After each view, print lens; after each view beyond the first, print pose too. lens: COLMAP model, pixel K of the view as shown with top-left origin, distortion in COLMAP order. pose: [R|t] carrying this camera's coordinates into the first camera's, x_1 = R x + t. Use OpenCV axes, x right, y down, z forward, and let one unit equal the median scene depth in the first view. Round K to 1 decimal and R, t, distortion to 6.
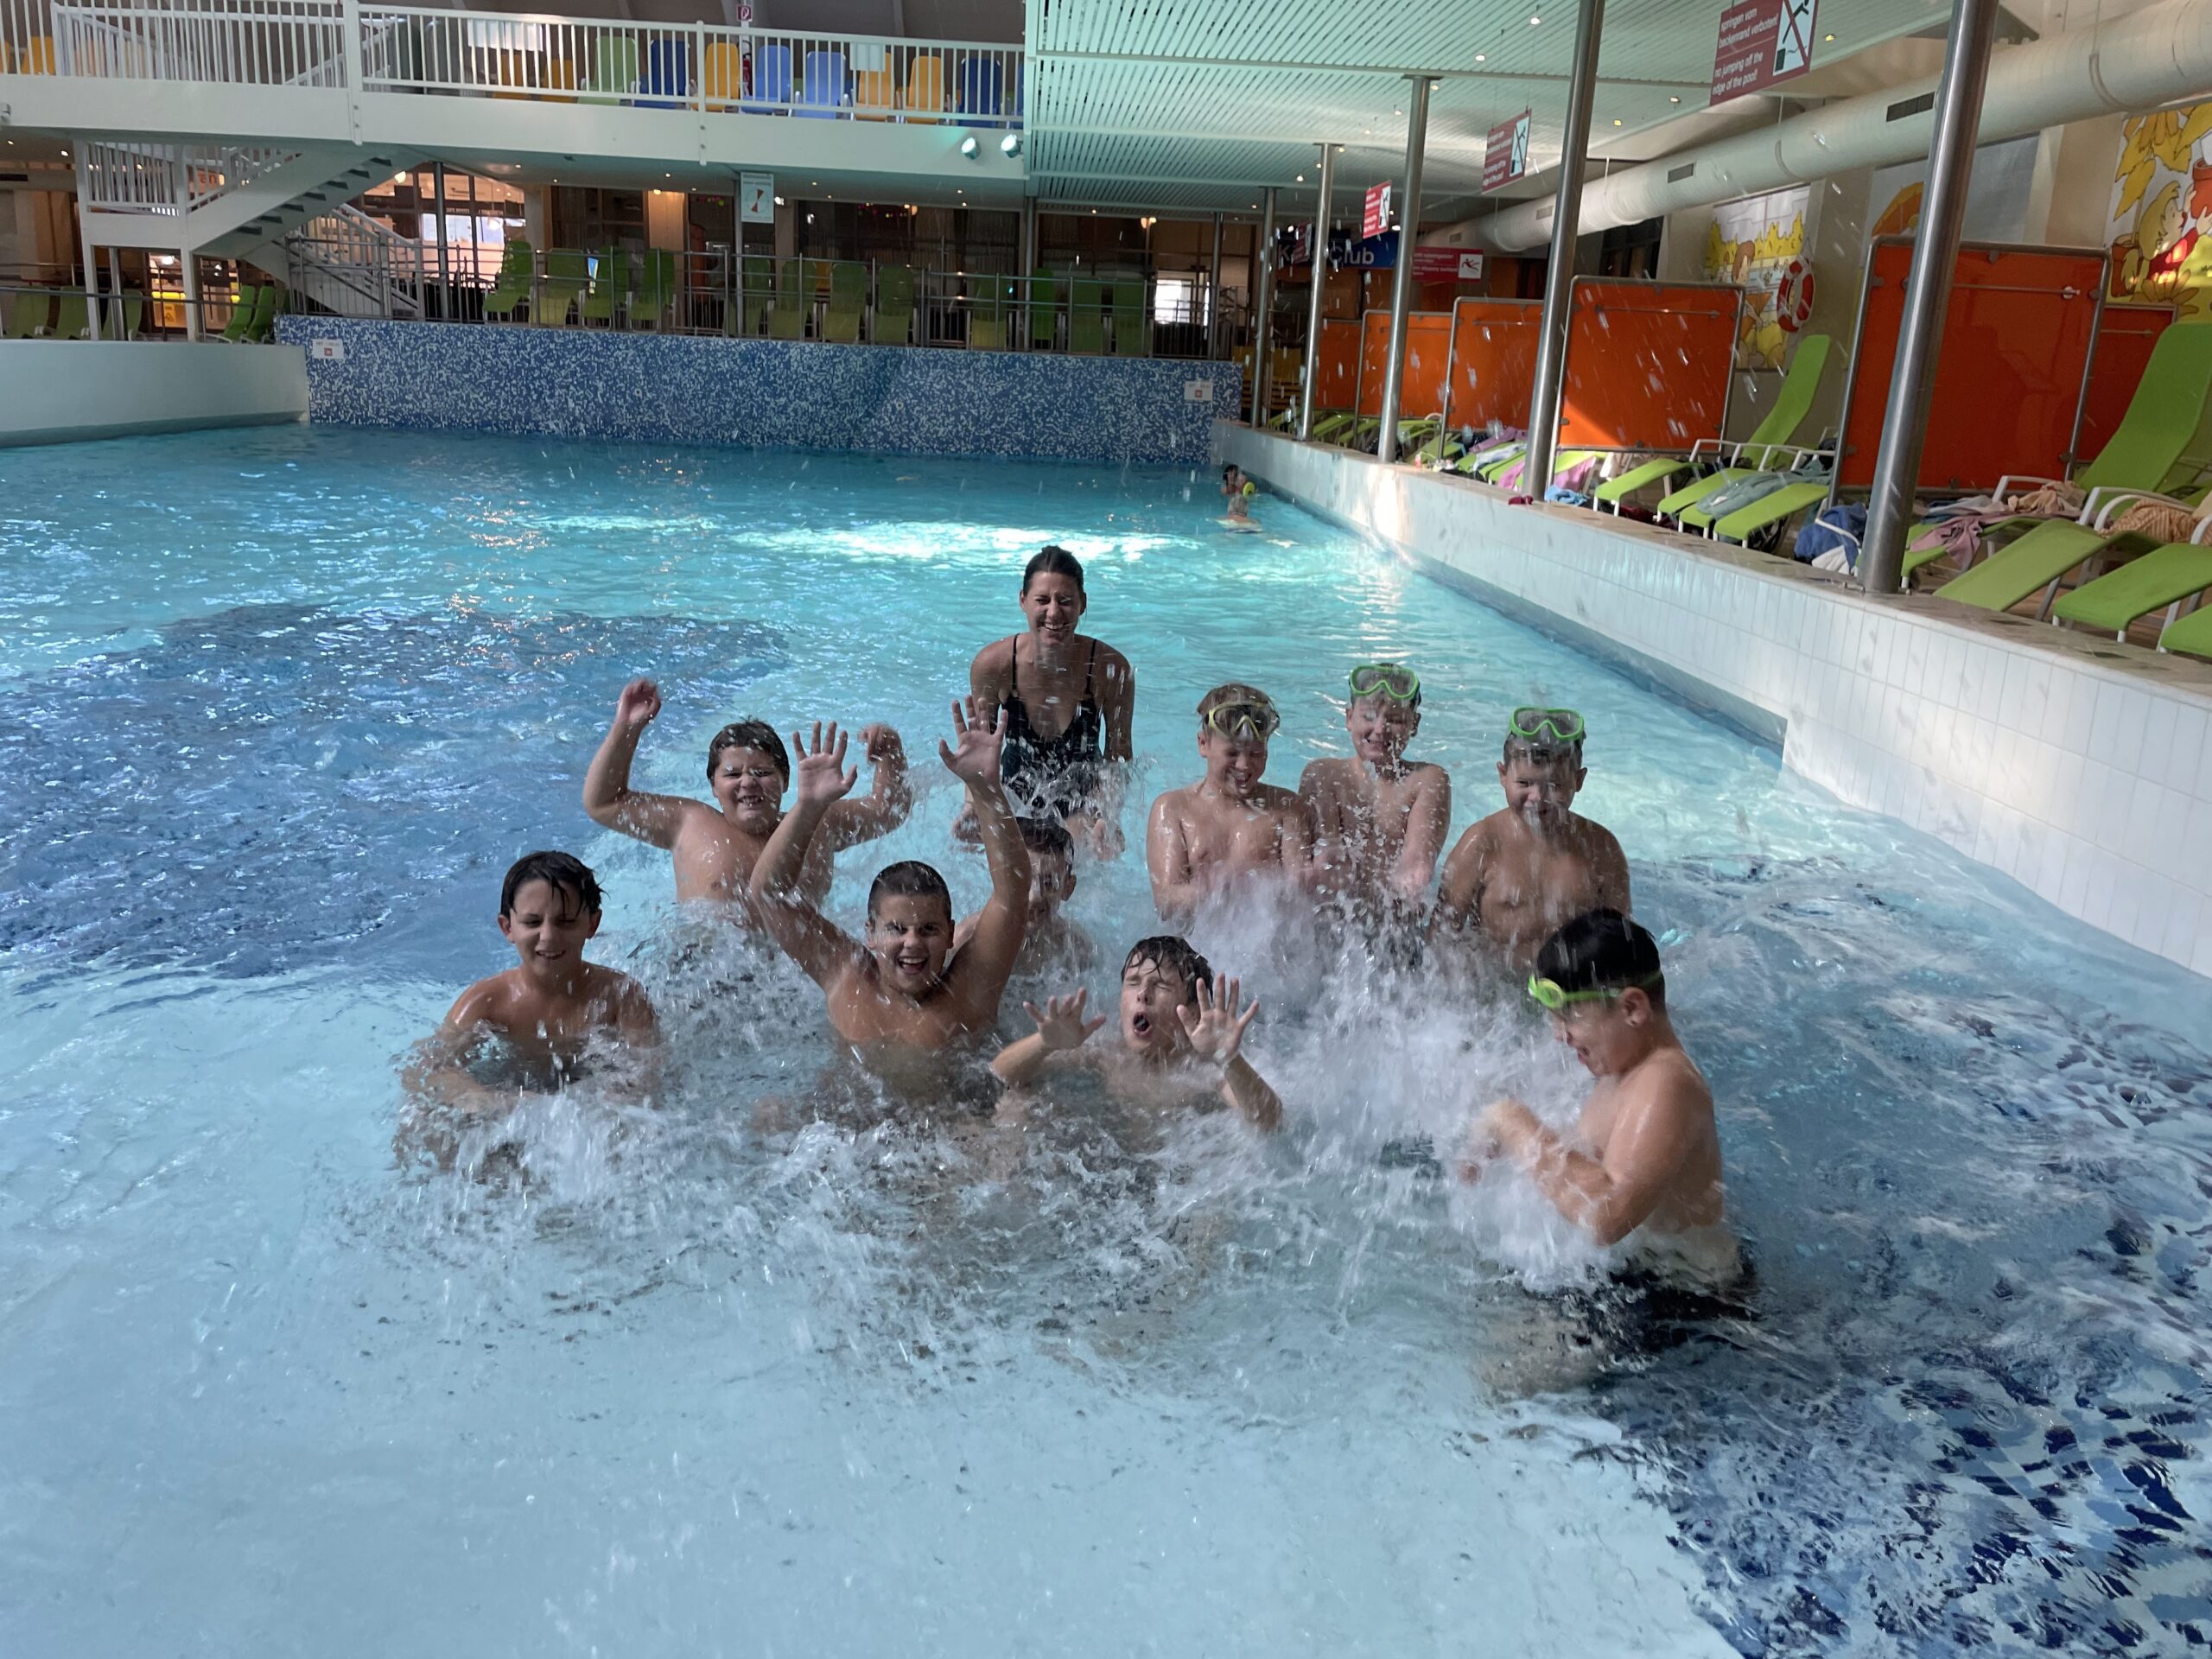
lens RADIAL K [[1714.4, 0, 1111.4], [0, 1714.4, 831.2], [0, 0, 1]] dist [0.076398, -0.105826]
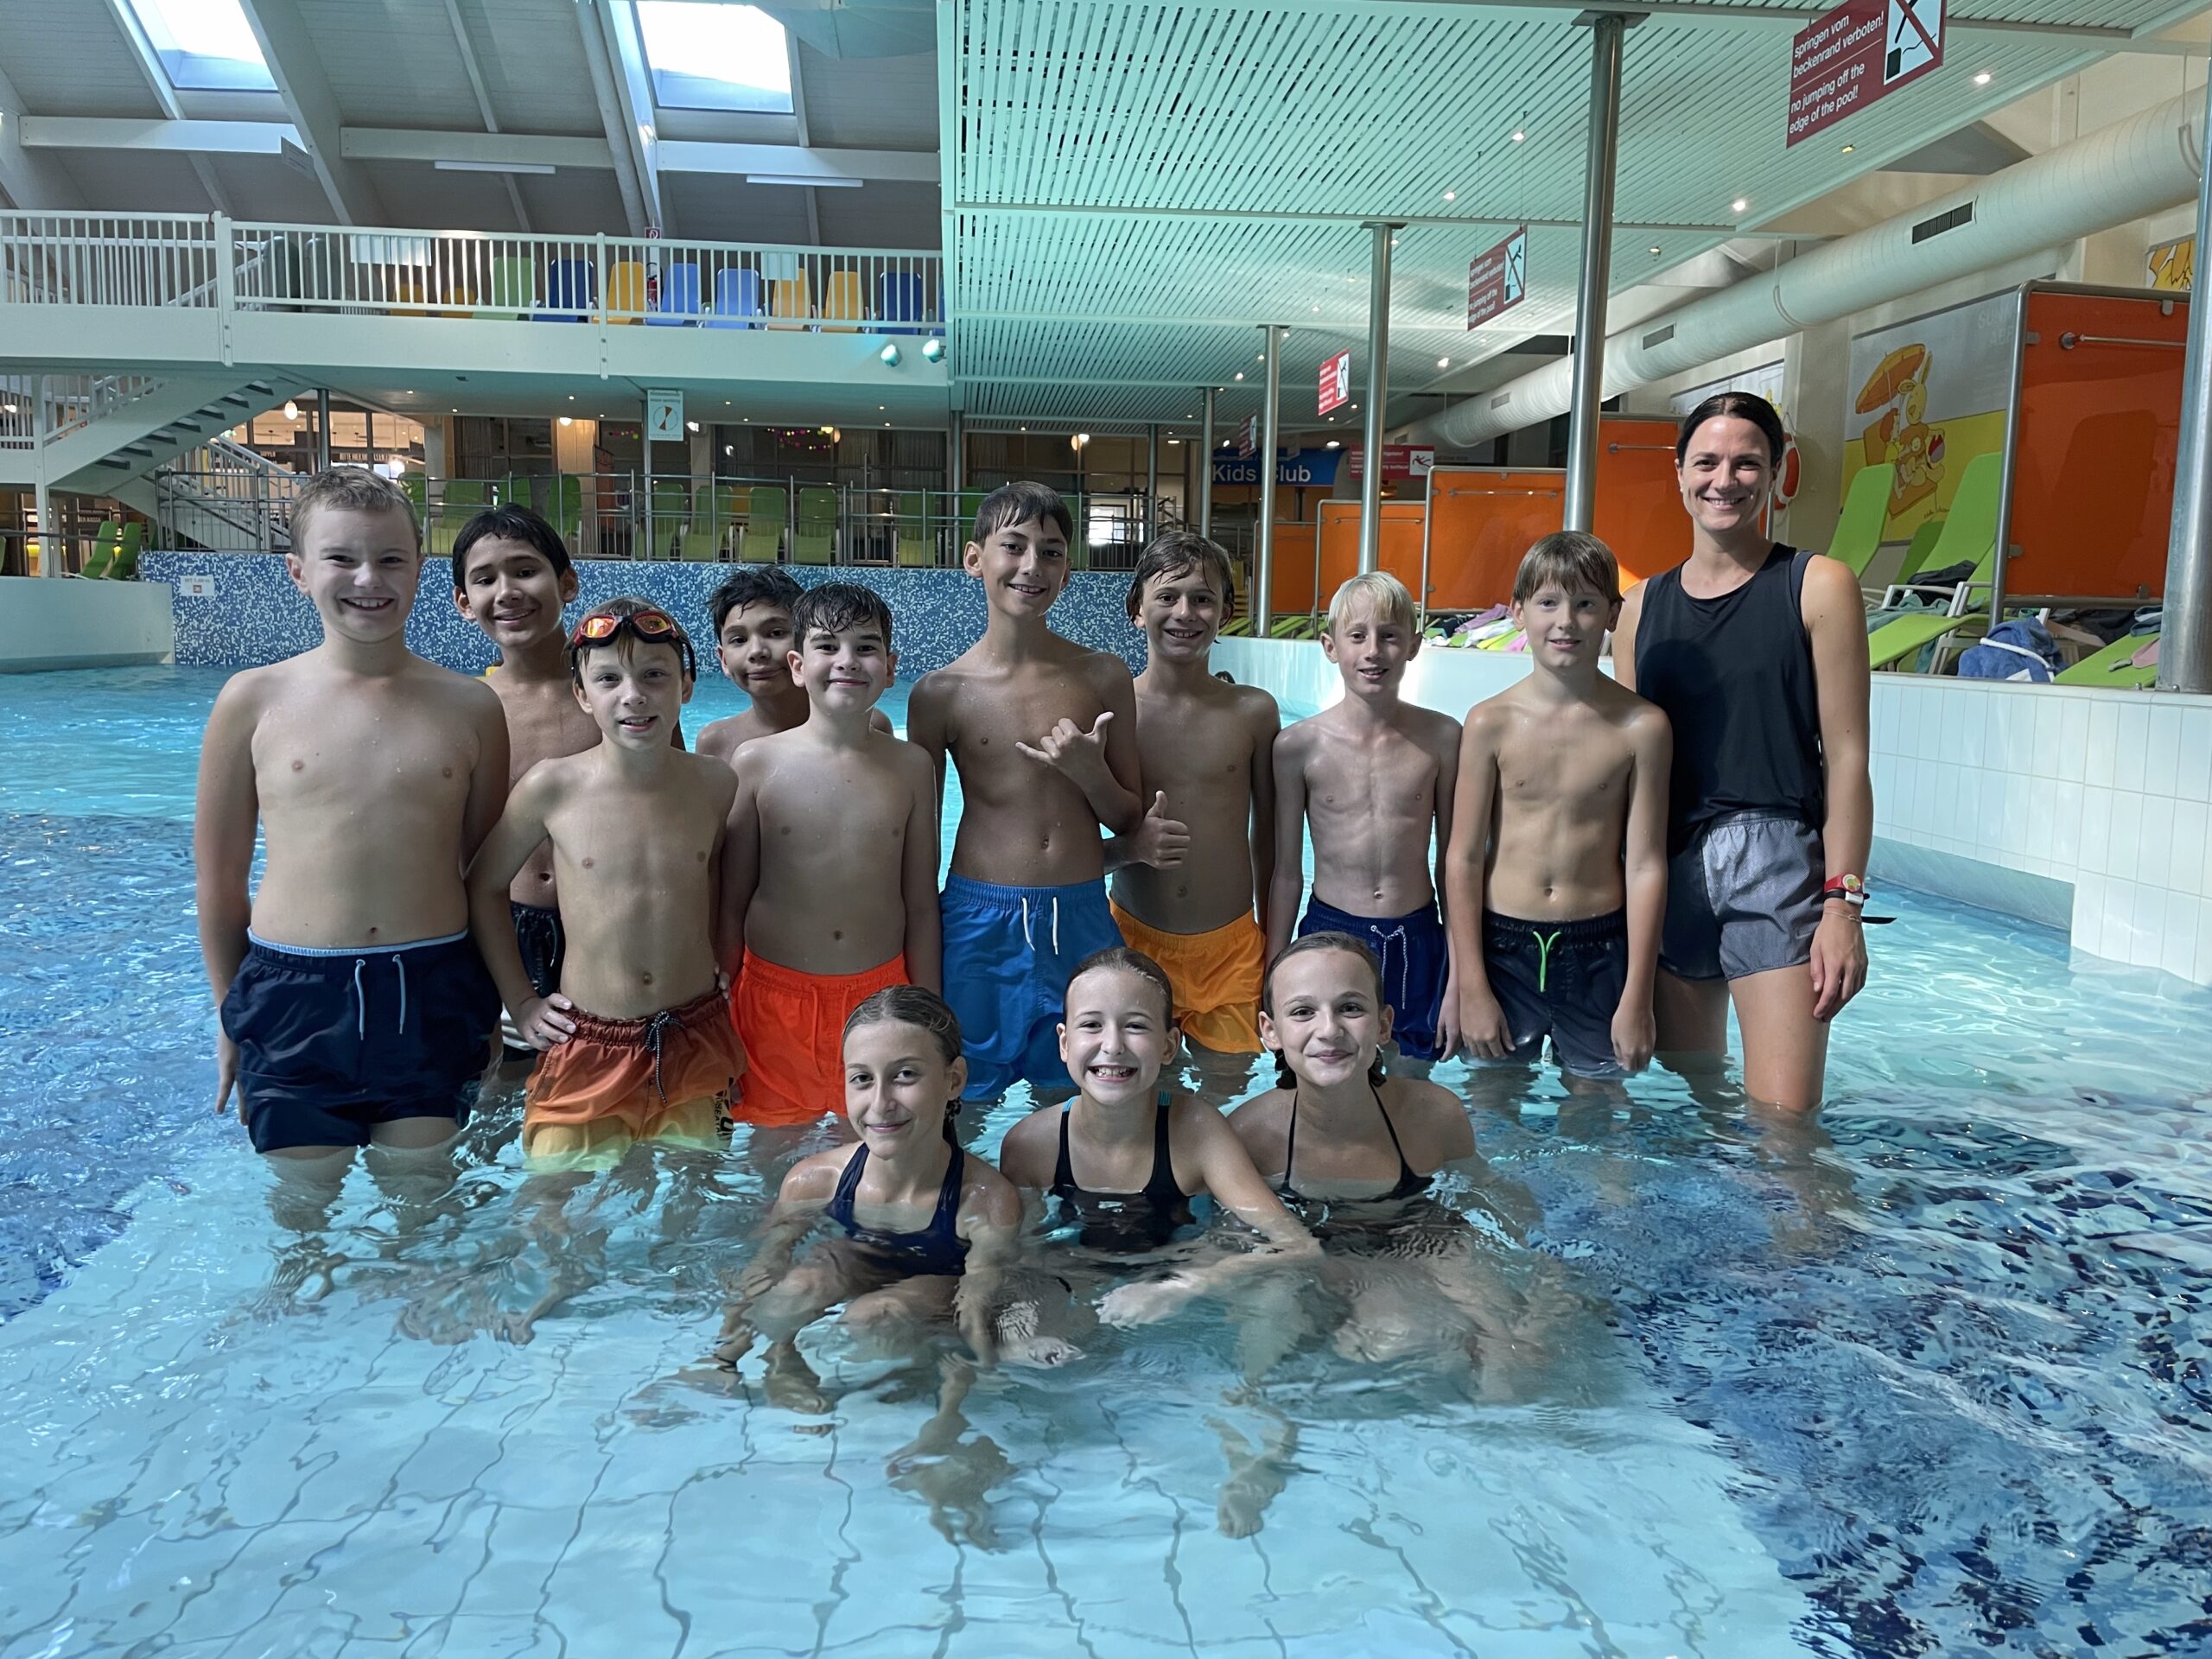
lens RADIAL K [[1714.4, 0, 1104.8], [0, 1714.4, 825.8], [0, 0, 1]] dist [0.076398, -0.105826]
pose [[0.998915, -0.034193, 0.031603, -0.003156], [0.038372, 0.989006, -0.142807, -0.001331], [-0.026372, 0.143865, 0.989246, 0.101060]]
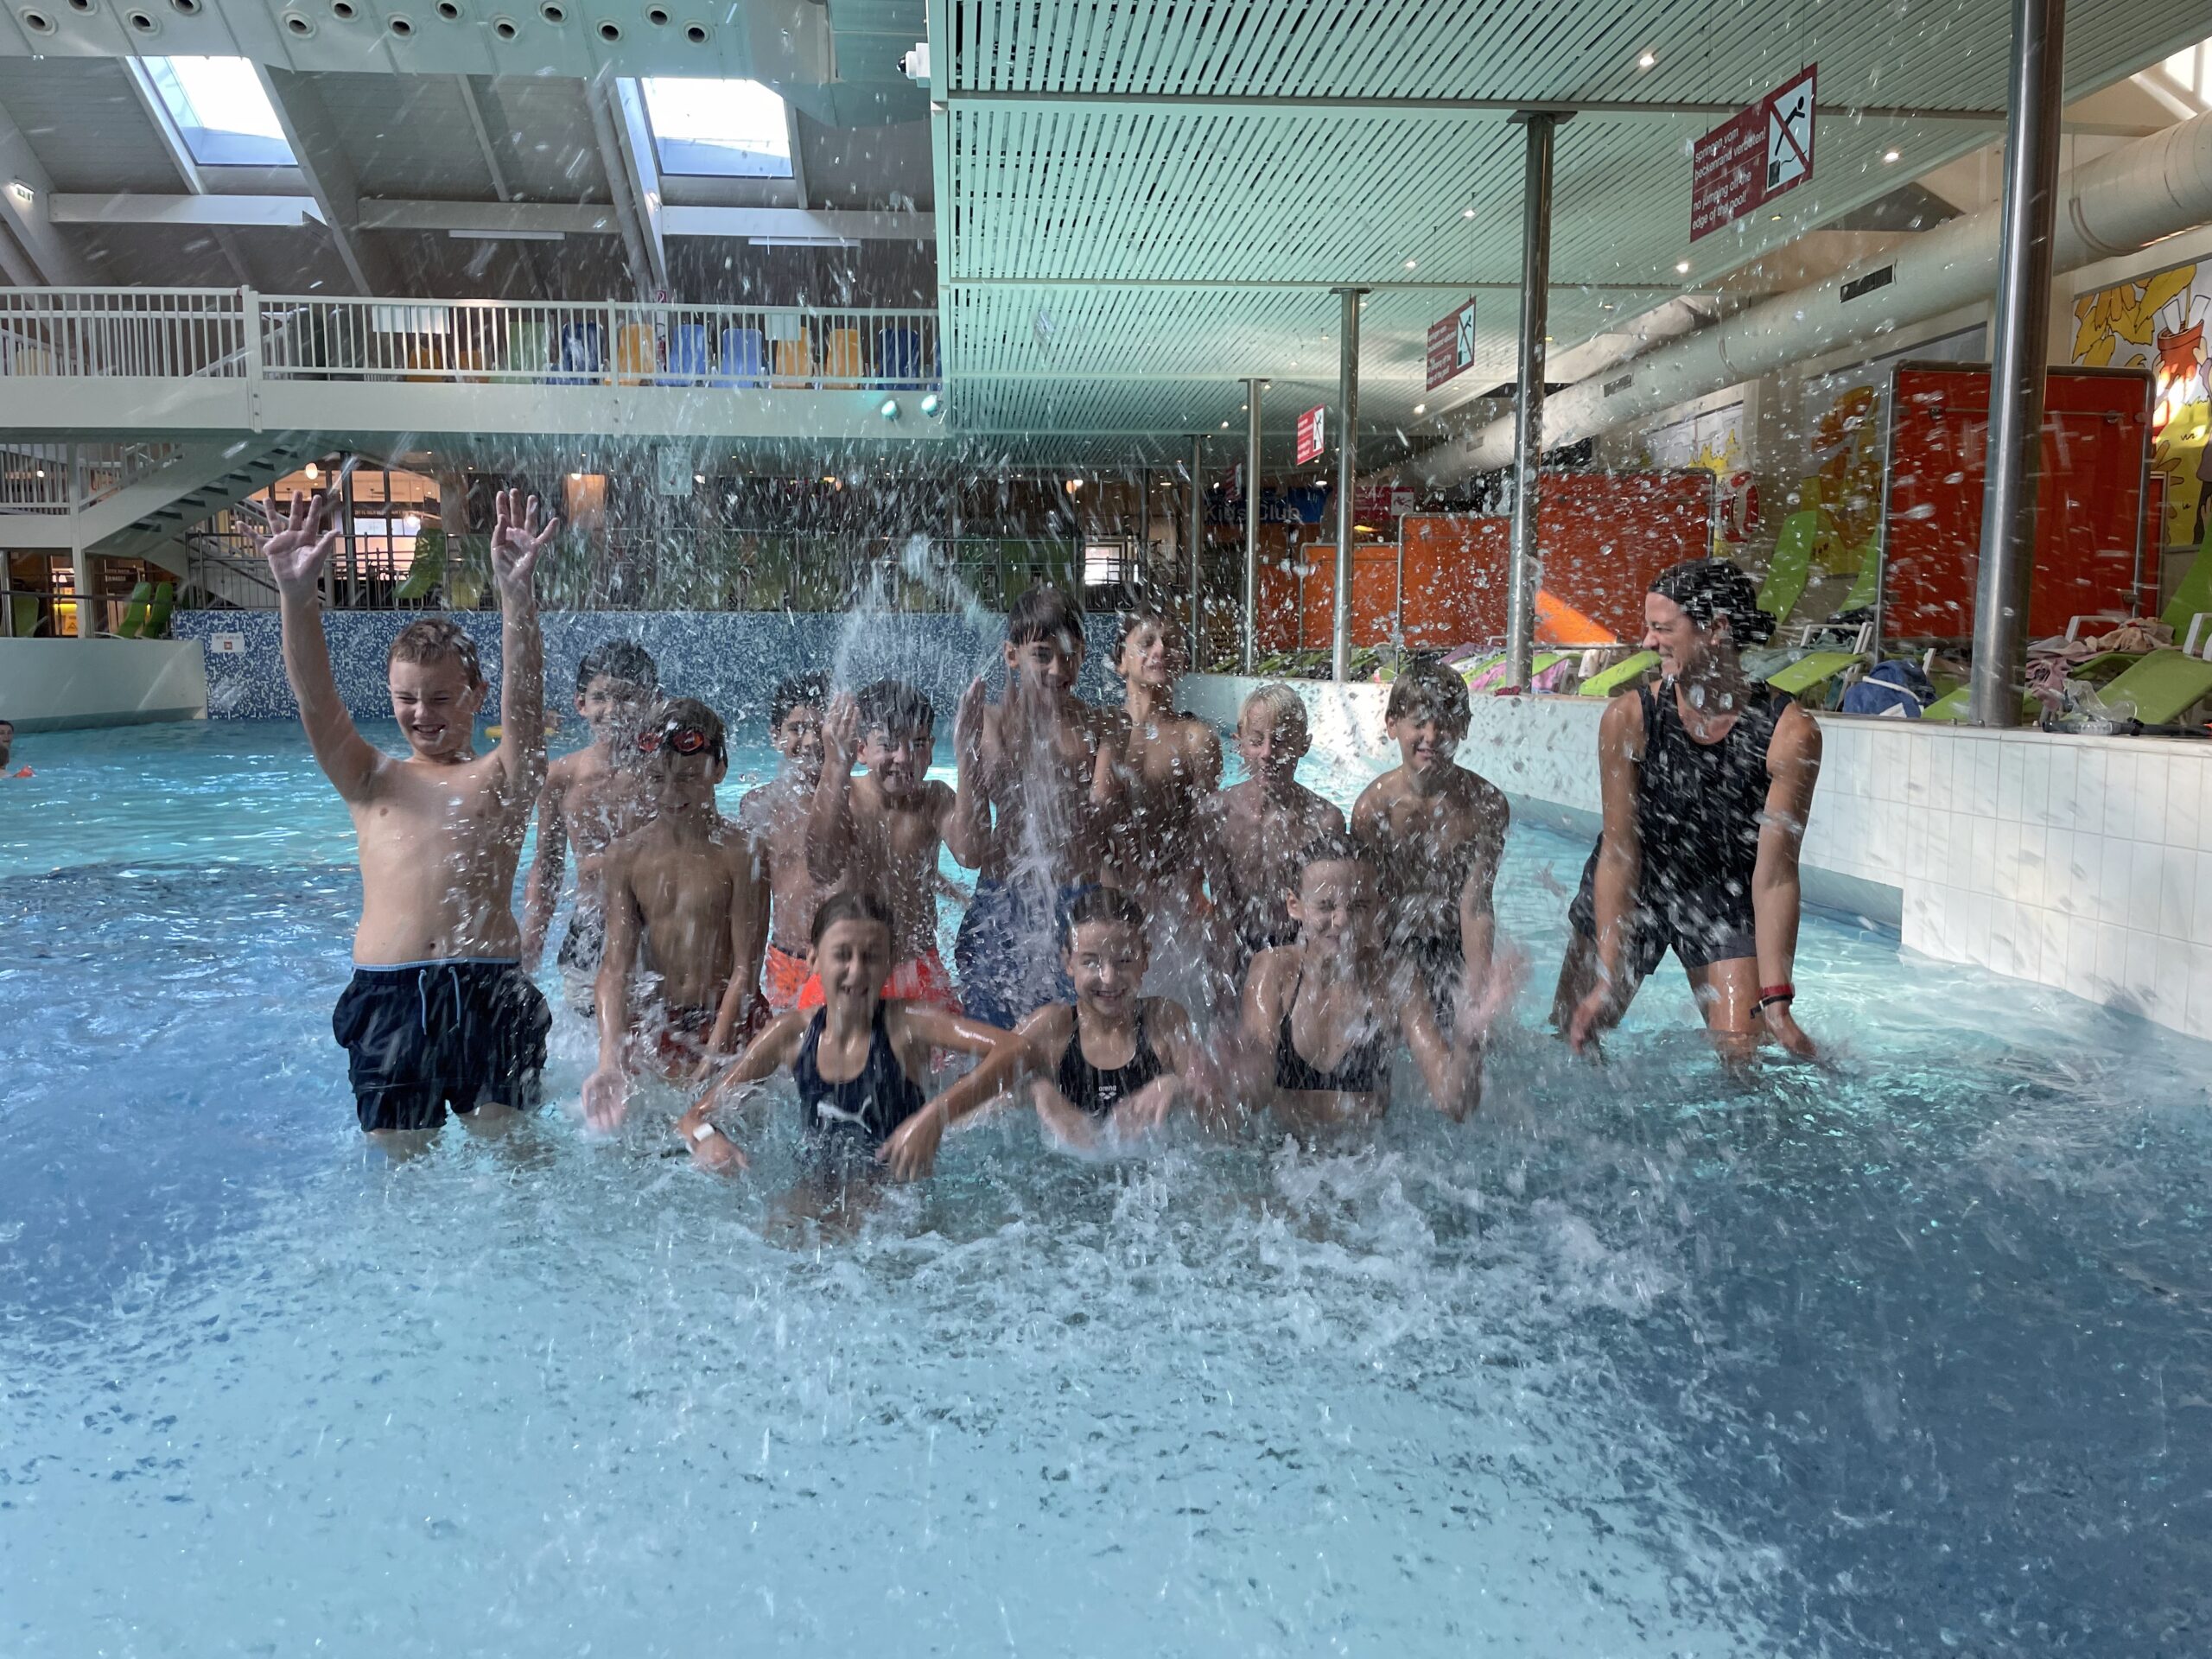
lens RADIAL K [[1714.4, 0, 1103.8], [0, 1714.4, 851.2], [0, 0, 1]] dist [0.076398, -0.105826]
pose [[0.998262, -0.051424, 0.028801, -0.001249], [0.055119, 0.987573, -0.147177, 0.004832], [-0.020875, 0.148509, 0.988691, 0.062900]]
